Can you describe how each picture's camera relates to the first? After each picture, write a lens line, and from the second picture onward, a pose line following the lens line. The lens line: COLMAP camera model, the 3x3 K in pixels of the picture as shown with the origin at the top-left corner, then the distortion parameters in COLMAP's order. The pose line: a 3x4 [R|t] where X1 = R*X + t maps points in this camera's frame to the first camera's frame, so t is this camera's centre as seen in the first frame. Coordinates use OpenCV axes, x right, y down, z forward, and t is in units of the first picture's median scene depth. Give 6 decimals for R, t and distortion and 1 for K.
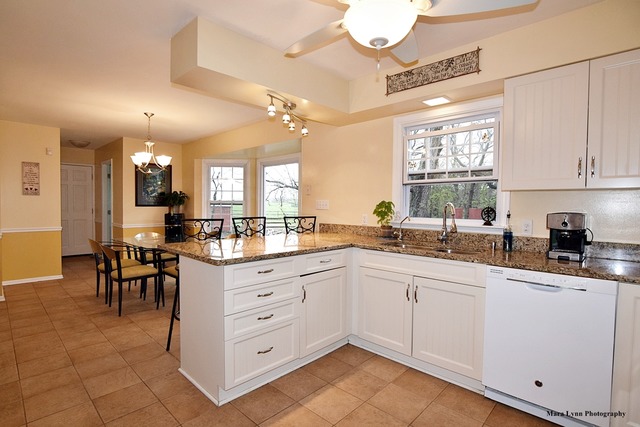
lens RADIAL K [[314.5, 0, 320.0], [0, 314.5, 213.5], [0, 0, 1]] dist [-0.001202, -0.000131]
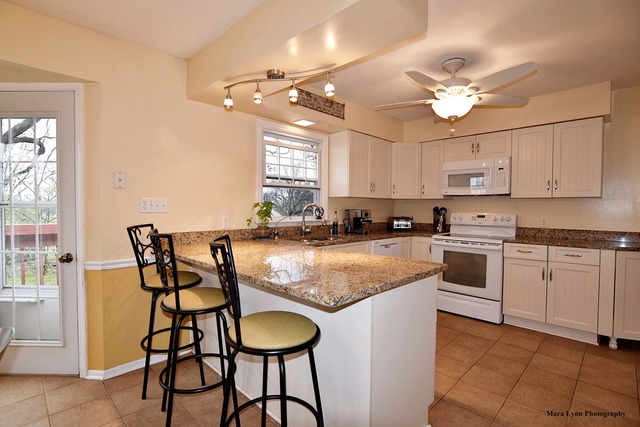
lens RADIAL K [[314.5, 0, 320.0], [0, 314.5, 213.5], [0, 0, 1]] dist [-0.001202, -0.000131]
pose [[0.019531, -0.034712, 0.999207, -0.922435], [0.021039, 0.999190, 0.034300, -0.052490], [-0.999588, 0.020353, 0.020245, 0.997732]]
